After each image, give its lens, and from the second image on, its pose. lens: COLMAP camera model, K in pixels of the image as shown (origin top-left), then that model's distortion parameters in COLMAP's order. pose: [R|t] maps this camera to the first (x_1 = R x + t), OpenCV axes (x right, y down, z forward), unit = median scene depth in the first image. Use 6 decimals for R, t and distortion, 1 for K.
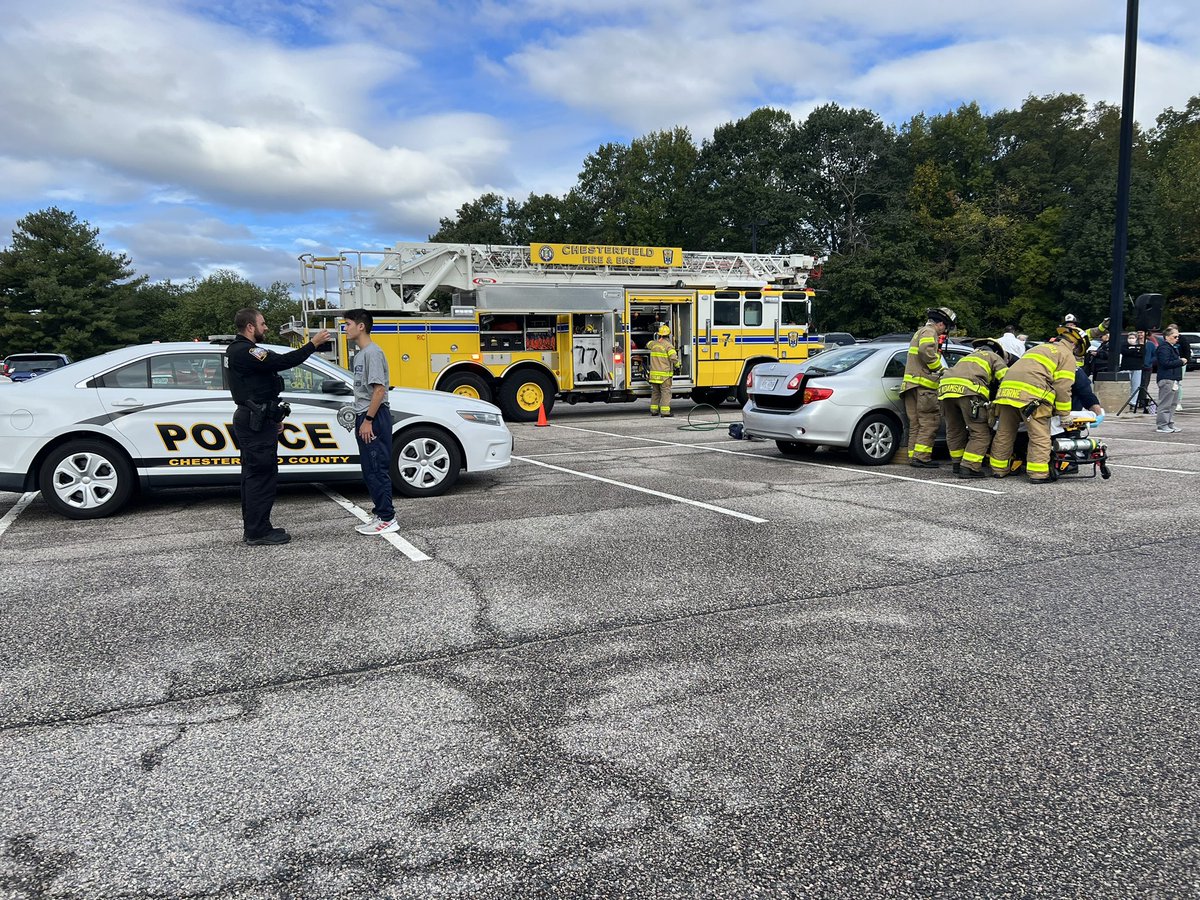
lens RADIAL K [[934.9, 0, 599.3], [0, 934.9, 451.5], [0, 0, 1]] dist [0.032804, -0.018679]
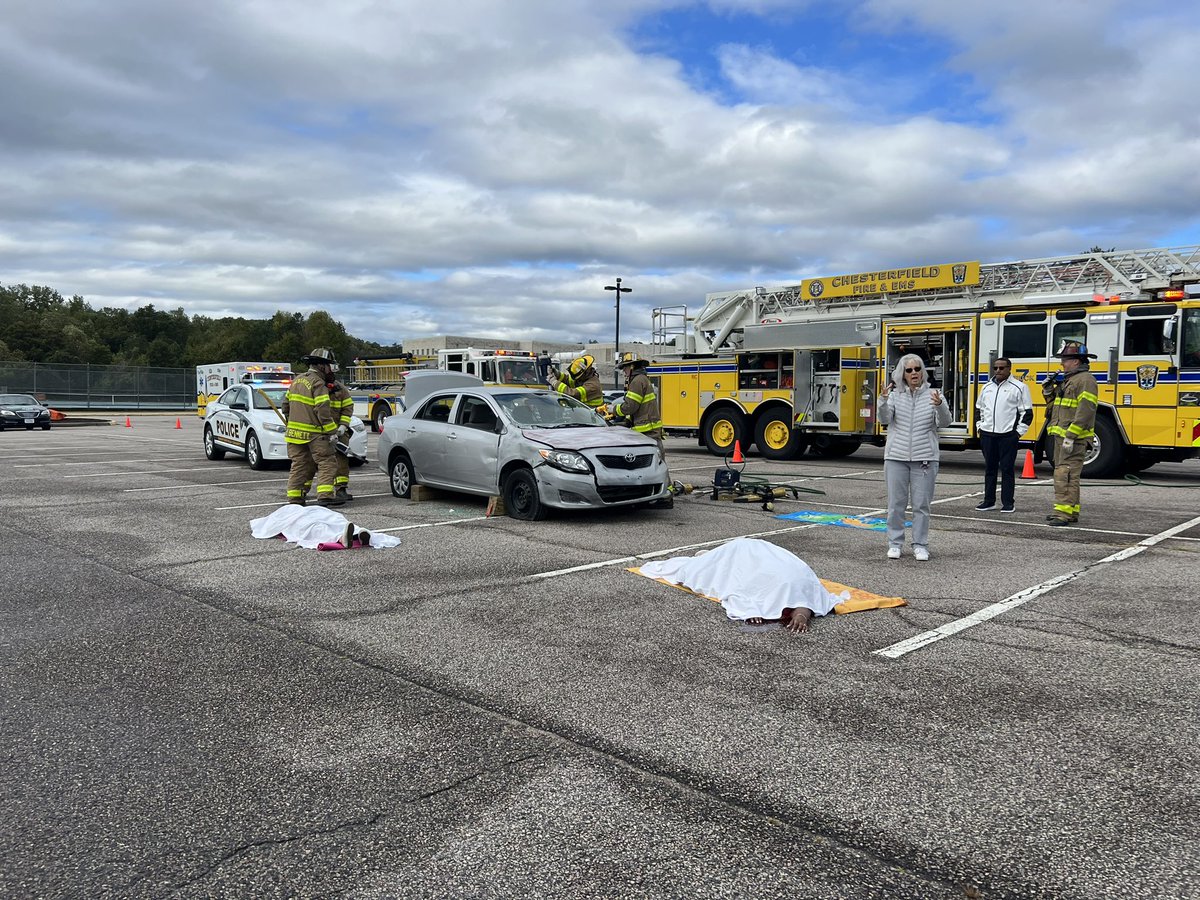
lens RADIAL K [[934.9, 0, 604.0], [0, 934.9, 453.8], [0, 0, 1]] dist [0.032804, -0.018679]
pose [[0.313500, 0.079327, -0.946269, 0.746300], [-0.108264, 0.992993, 0.047376, -0.060589], [0.943396, 0.087595, 0.319891, 0.469292]]
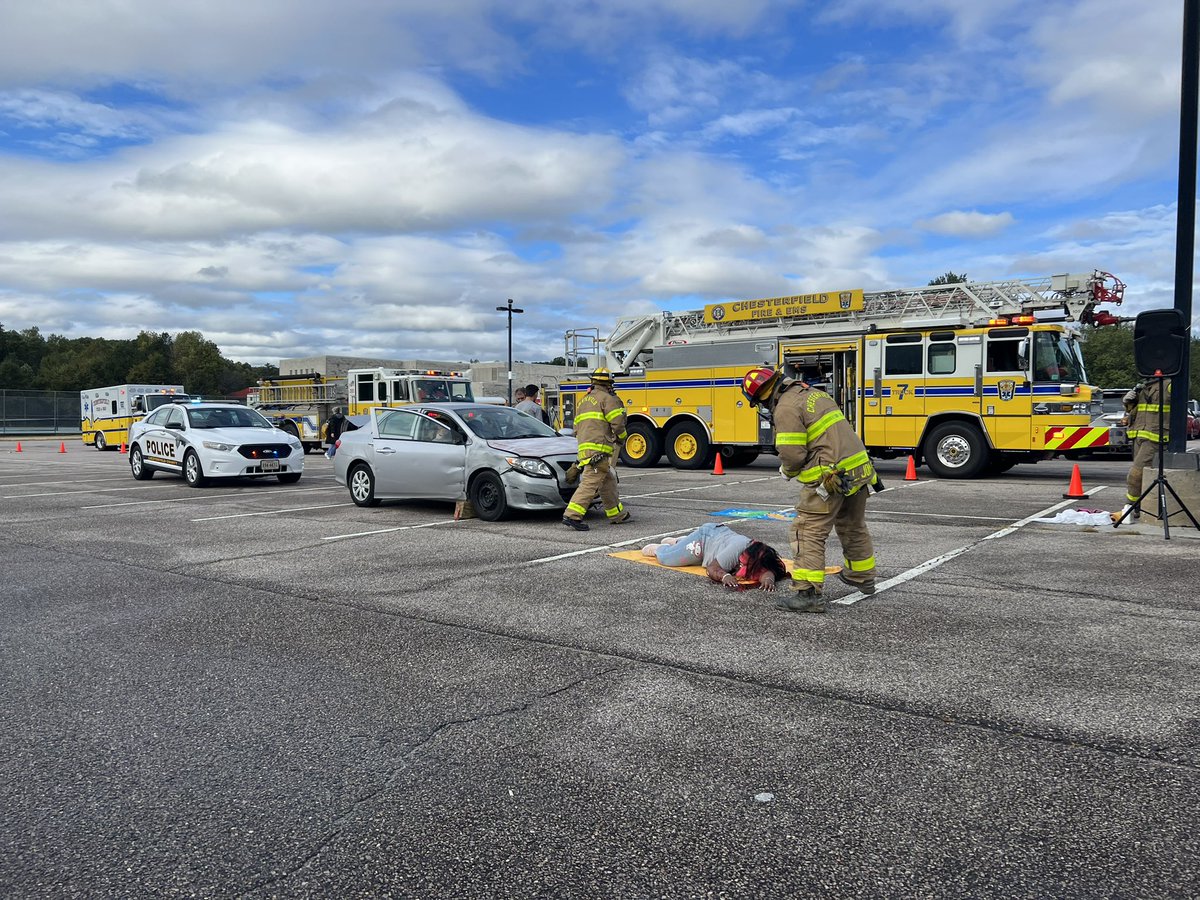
lens RADIAL K [[934.9, 0, 593.2], [0, 934.9, 449.1], [0, 0, 1]] dist [0.032804, -0.018679]
pose [[0.423557, 0.049412, -0.904521, 0.788725], [-0.094615, 0.995463, 0.010075, -0.051952], [0.900915, 0.081314, 0.426311, 0.408306]]
